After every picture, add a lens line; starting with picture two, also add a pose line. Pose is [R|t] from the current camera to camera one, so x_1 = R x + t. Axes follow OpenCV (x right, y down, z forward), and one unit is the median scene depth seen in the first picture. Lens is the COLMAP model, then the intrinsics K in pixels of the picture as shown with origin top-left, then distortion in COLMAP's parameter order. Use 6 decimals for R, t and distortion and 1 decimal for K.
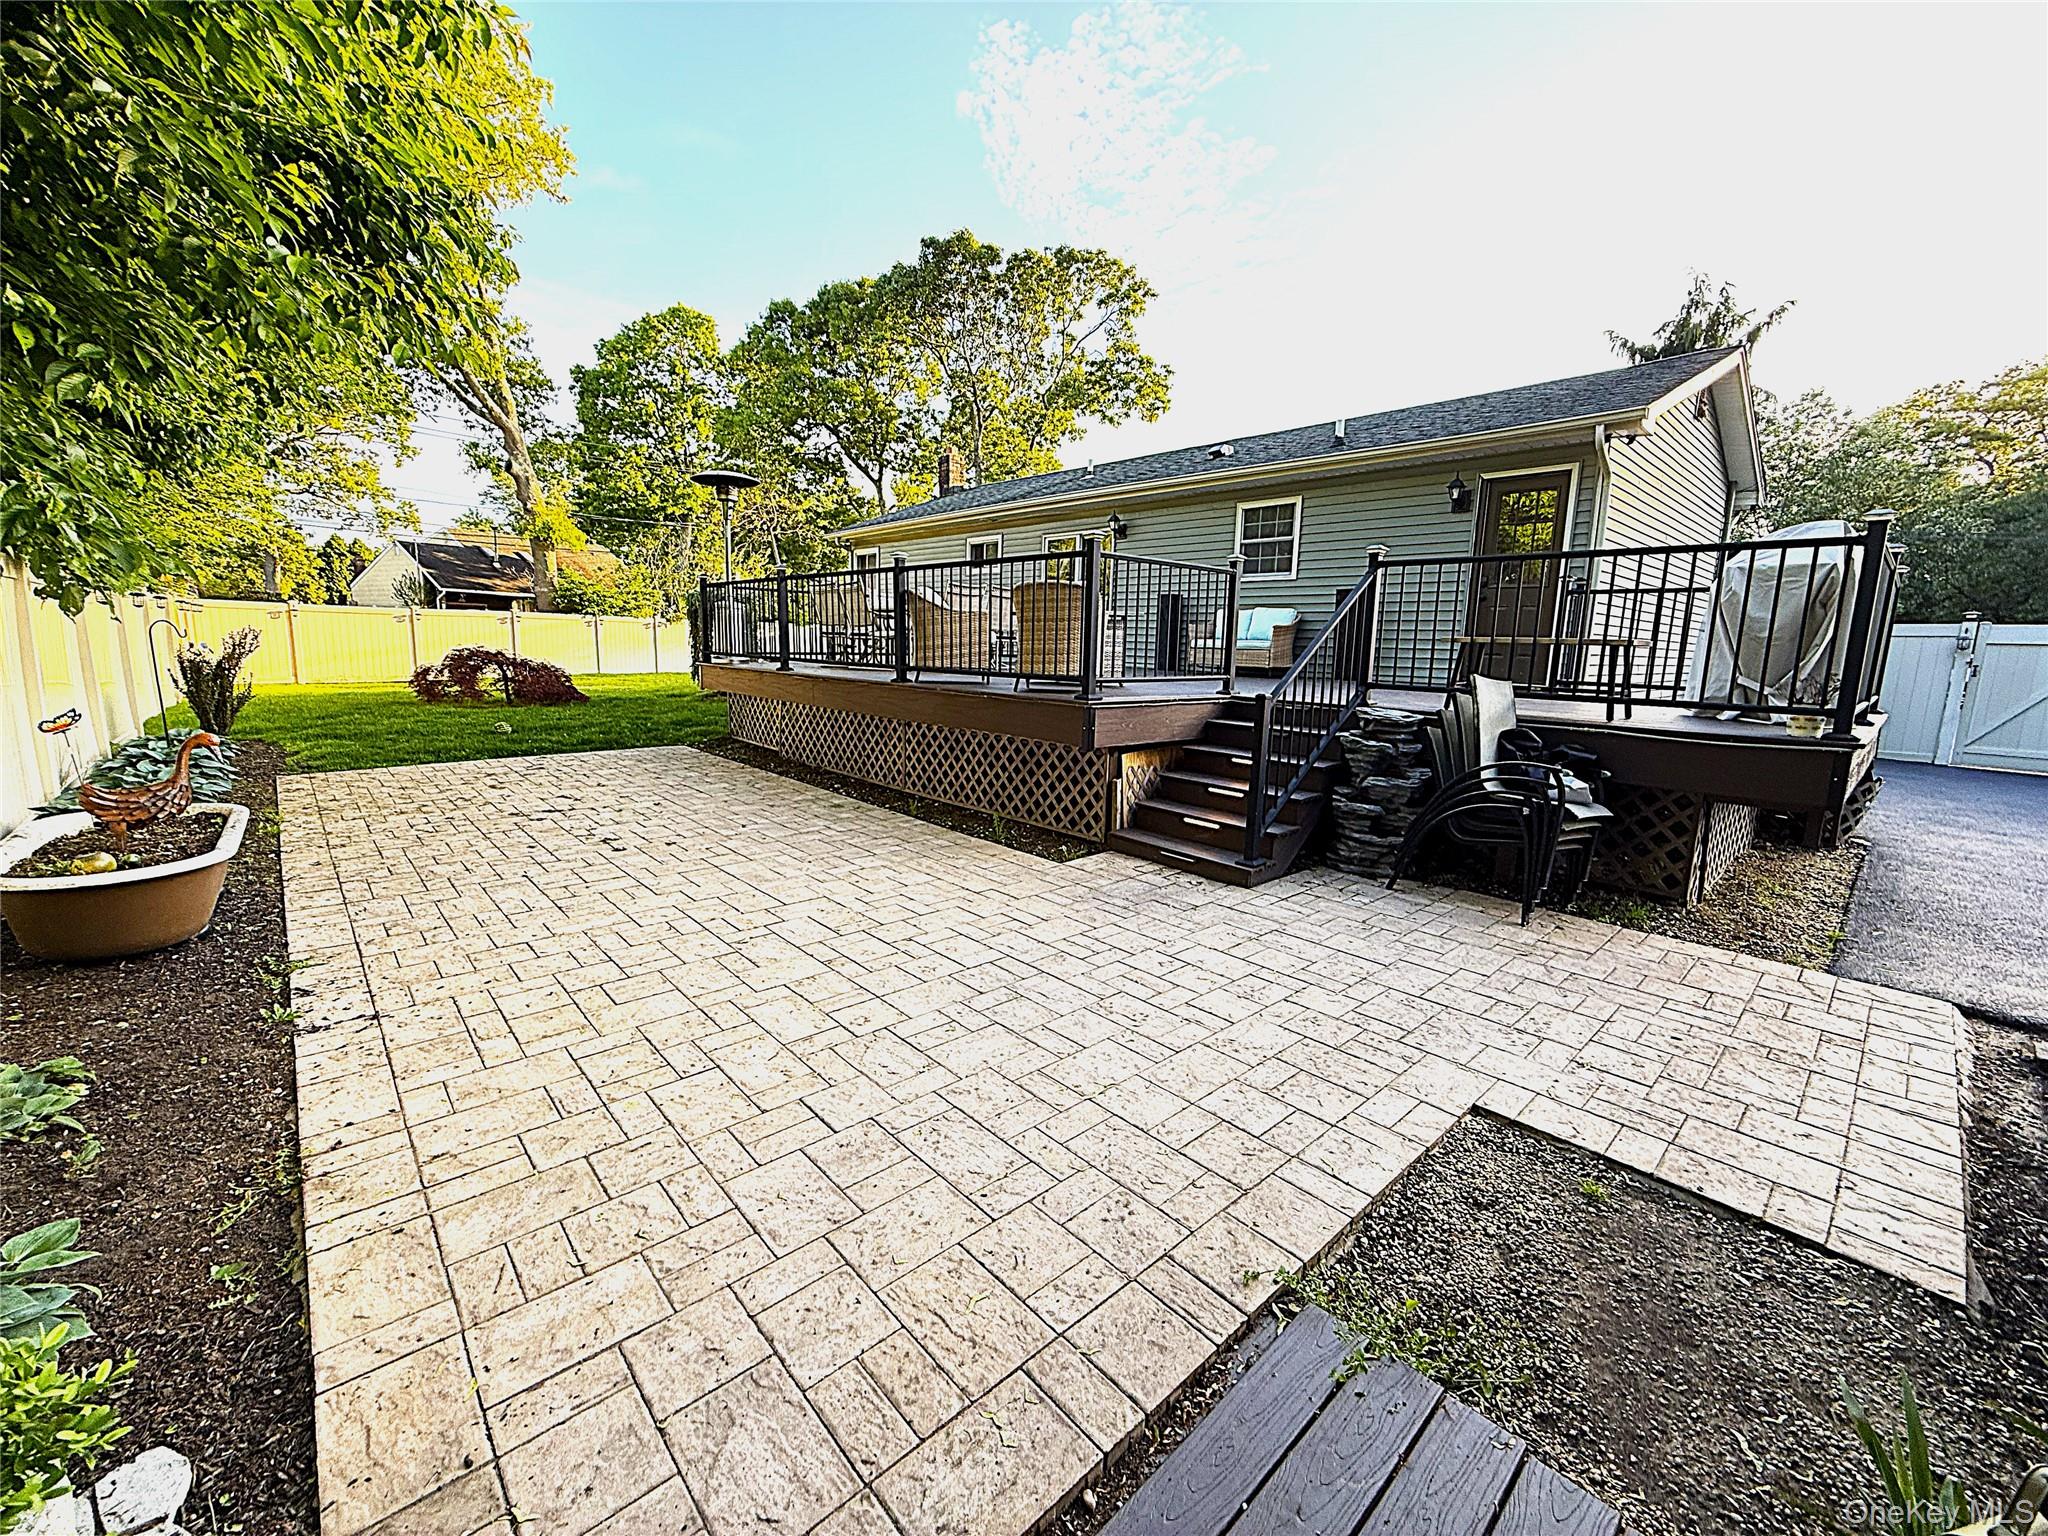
lens RADIAL K [[822.5, 0, 1018.4], [0, 822.5, 763.8], [0, 0, 1]] dist [0.000440, 0.000014]
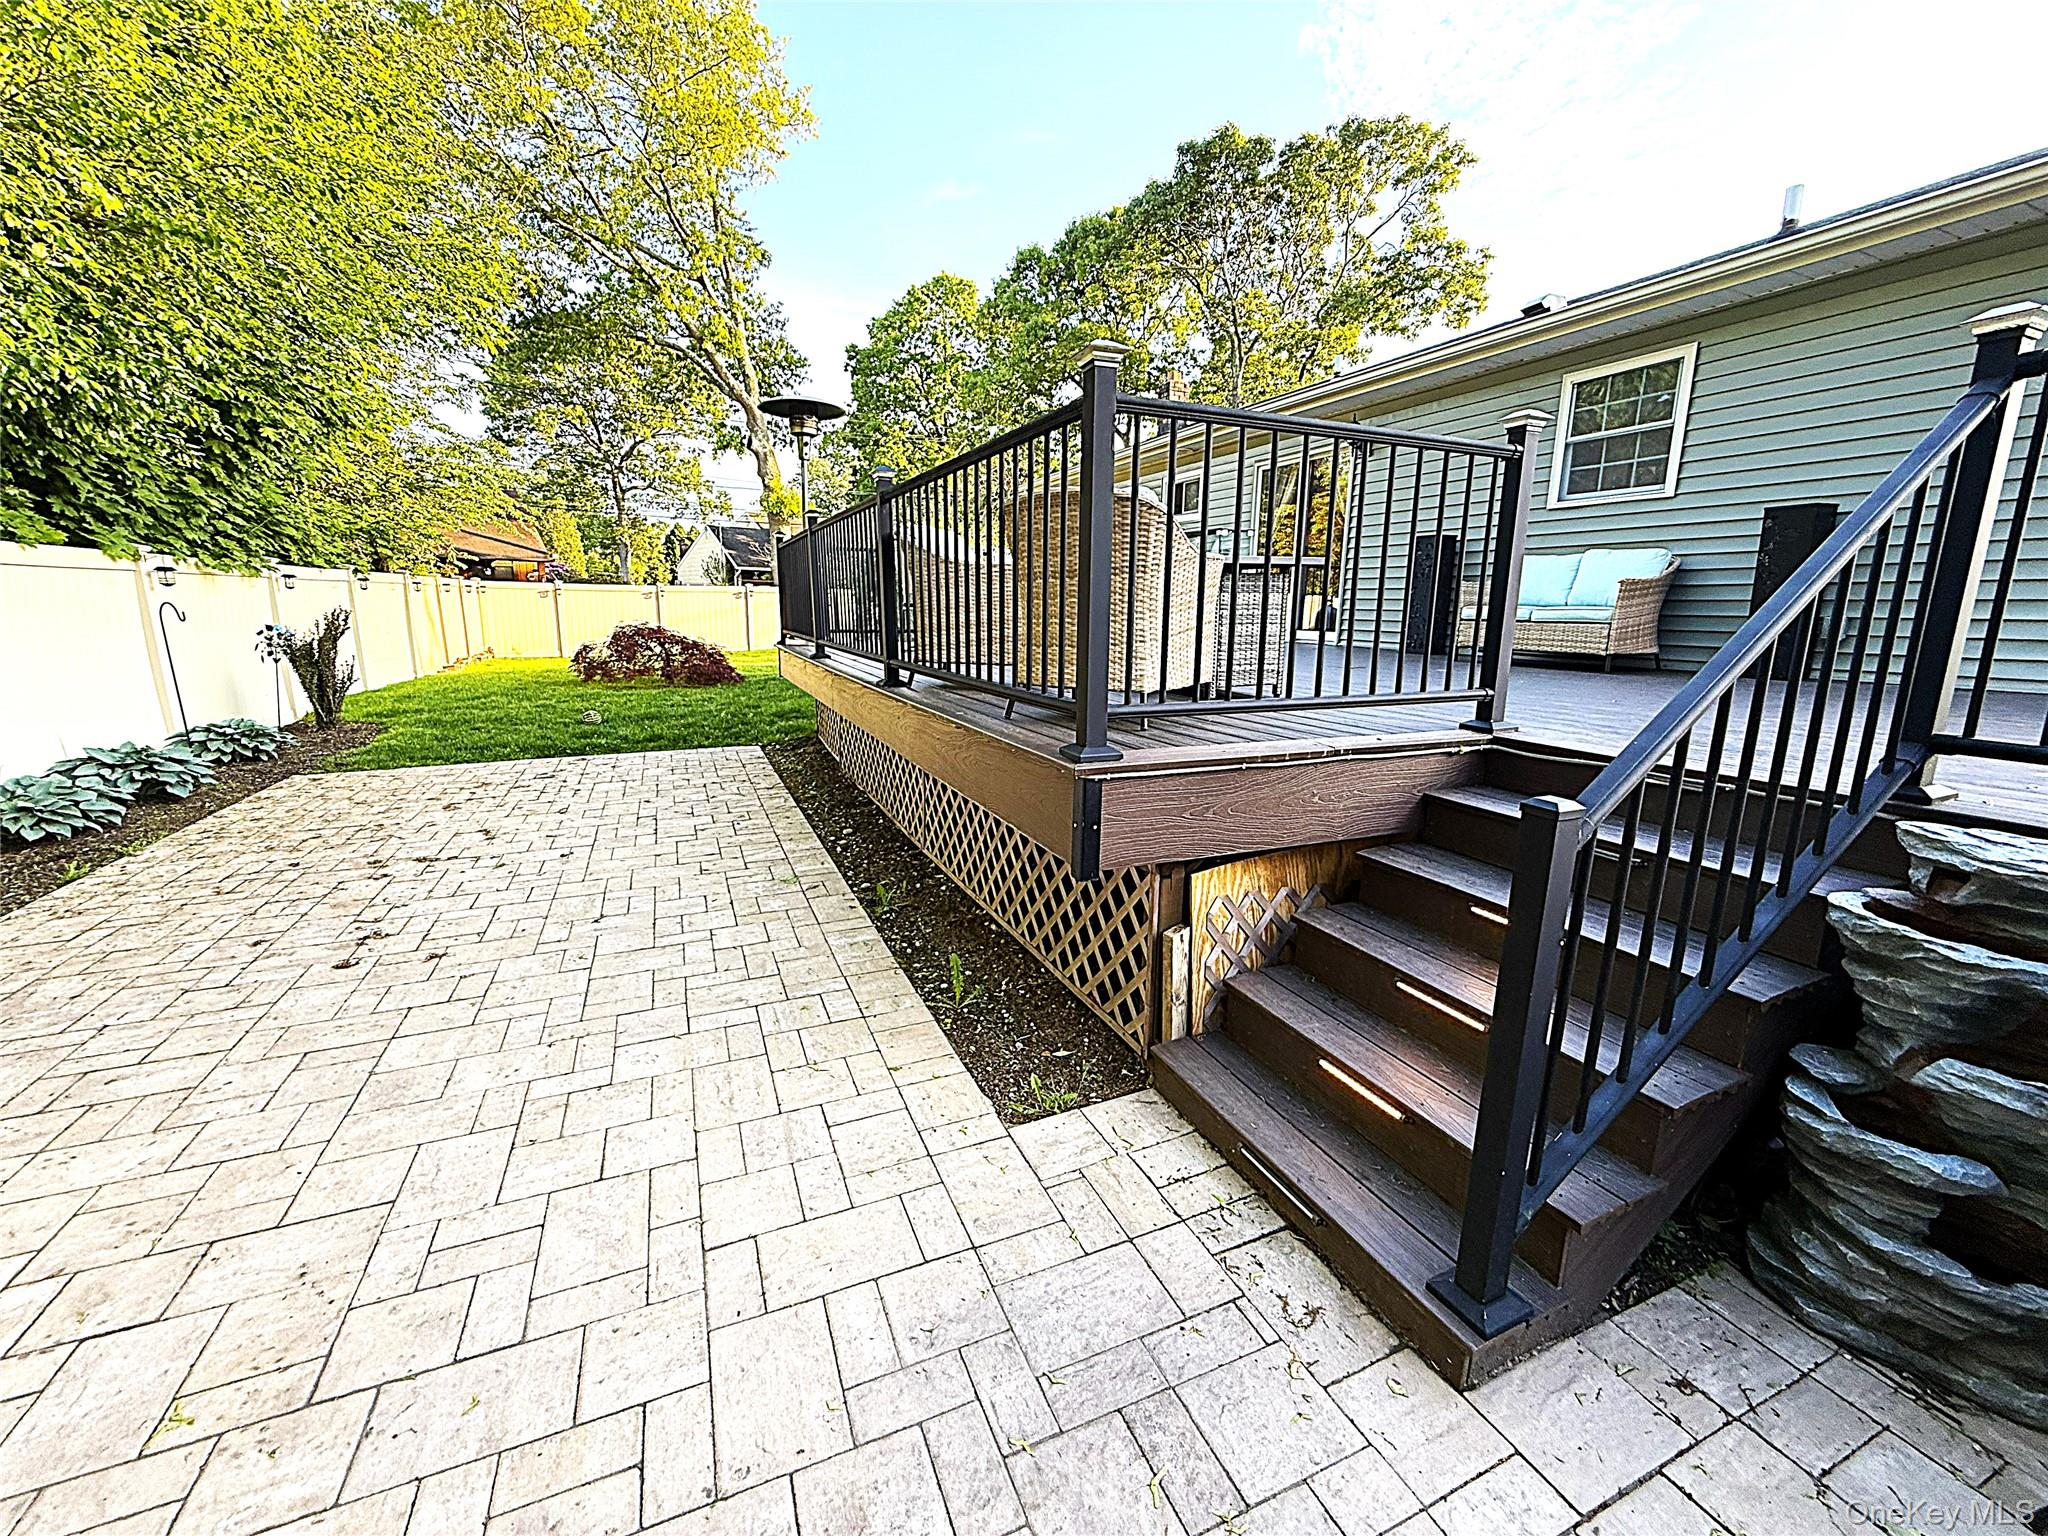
lens RADIAL K [[822.5, 0, 1018.4], [0, 822.5, 763.8], [0, 0, 1]] dist [0.000440, 0.000014]
pose [[0.946348, 0.046793, -0.319742, 0.033466], [-0.034681, 0.998452, 0.043474, -0.016539], [0.321282, -0.030053, 0.946507, 0.104600]]
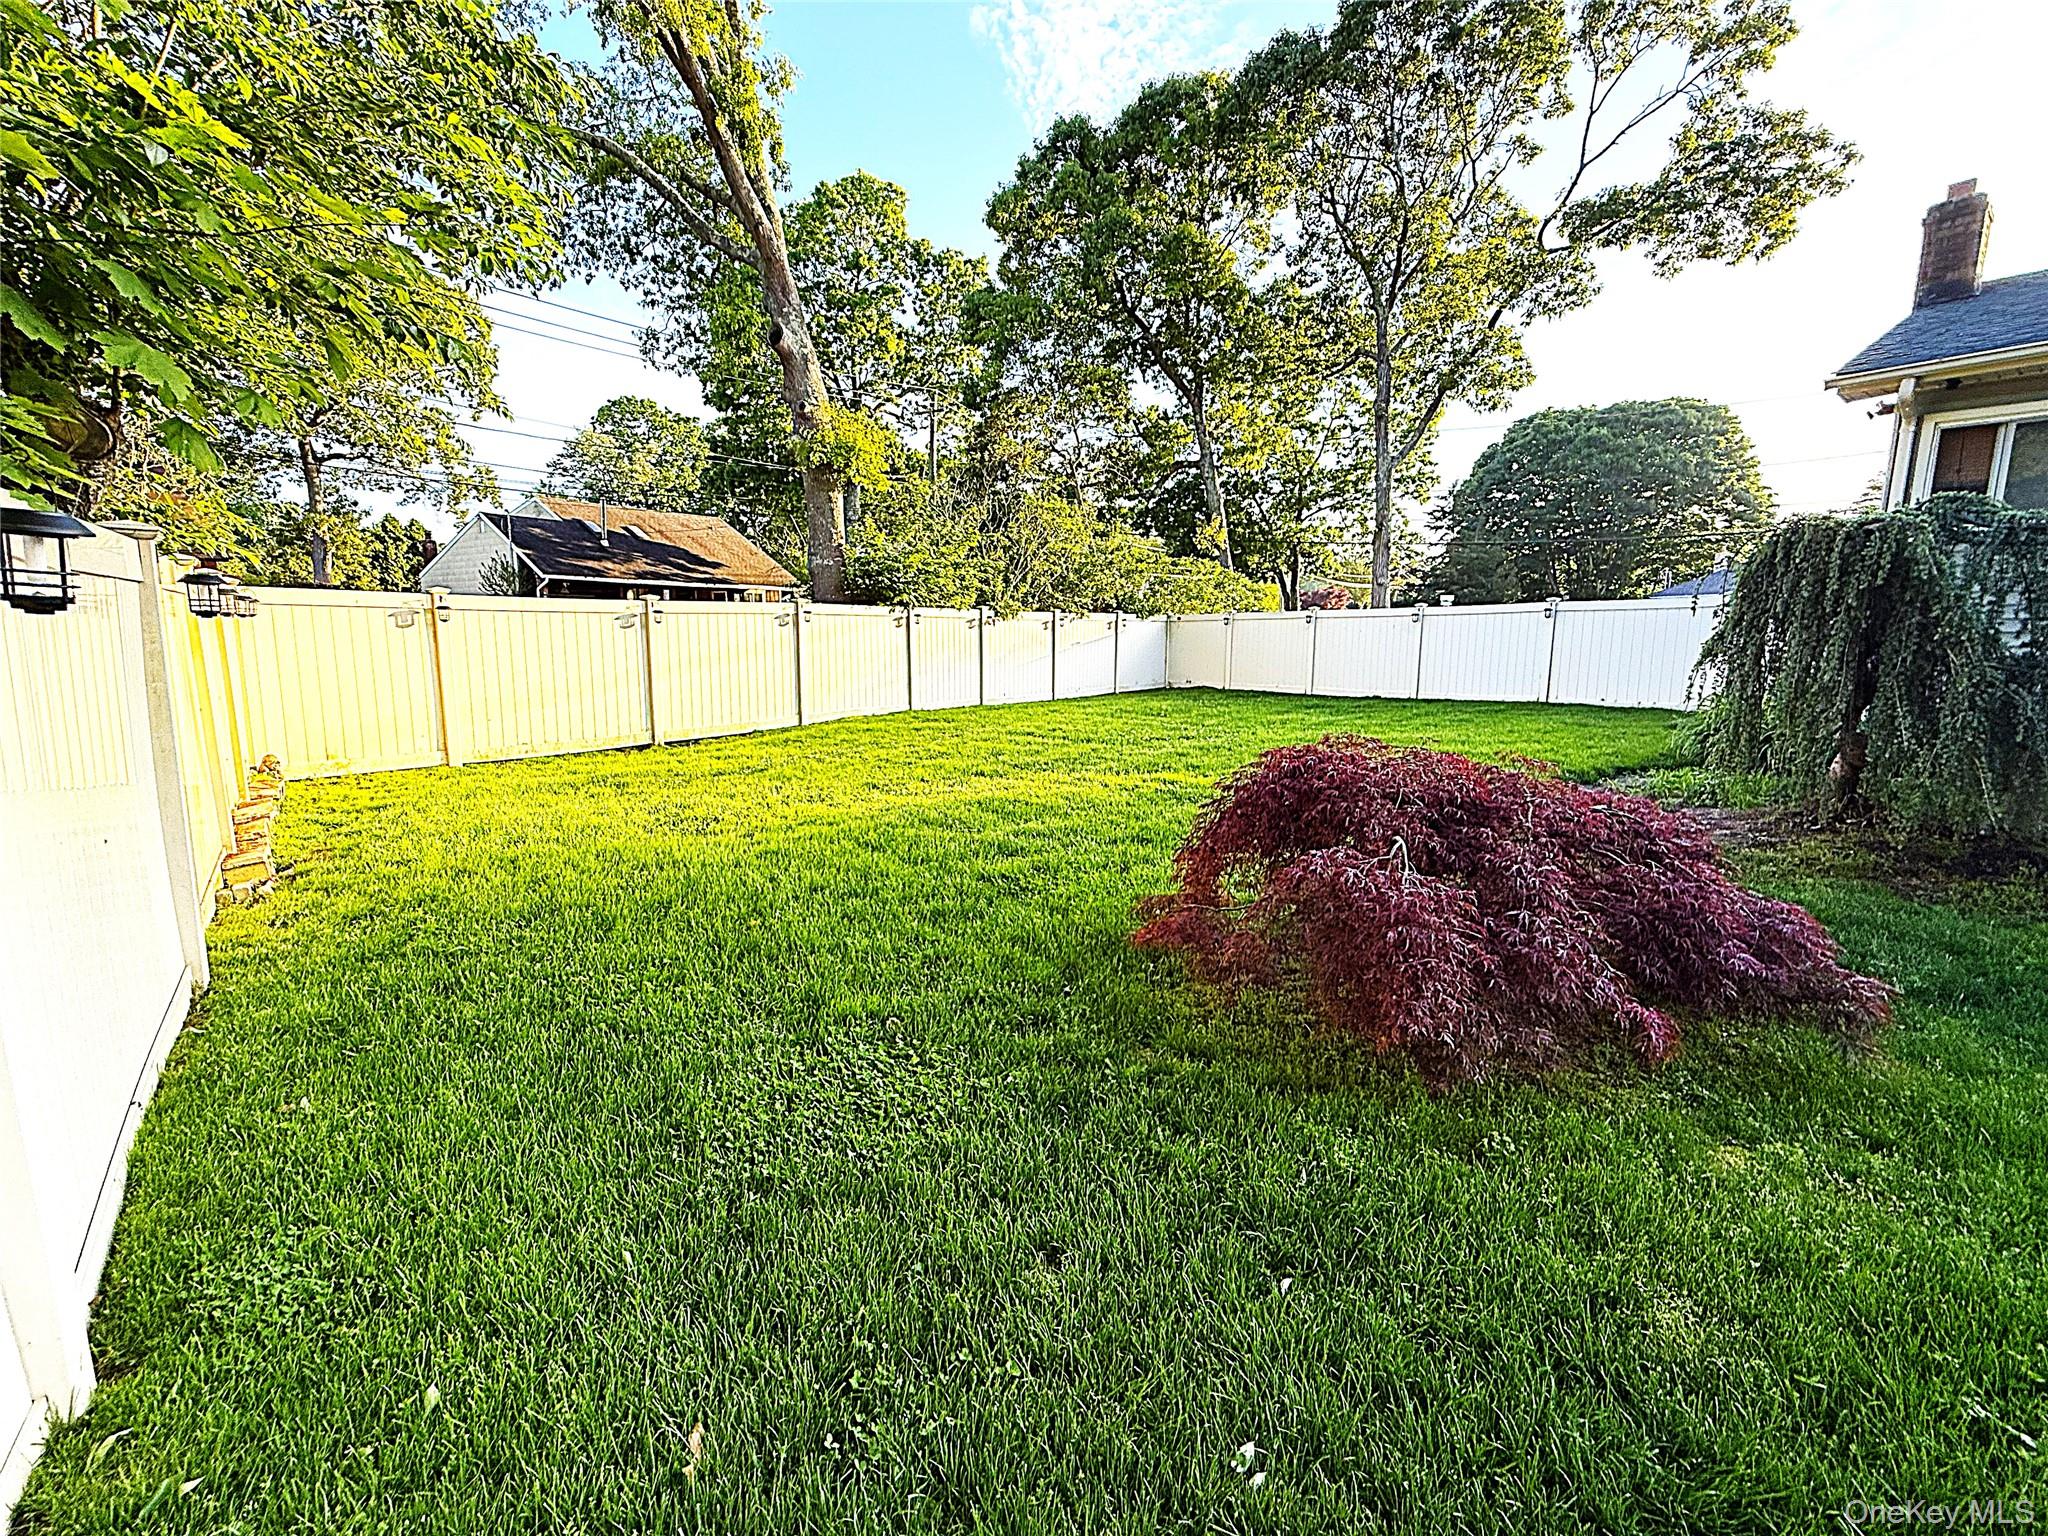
lens RADIAL K [[889.4, 0, 1024.0], [0, 889.4, 768.0], [0, 0, 1]] dist [0.009241, 0.000065]
pose [[0.998044, -0.008926, -0.061877, -0.340170], [0.009557, 0.999905, 0.009905, -0.064043], [0.061783, -0.010477, 0.998035, 0.336804]]
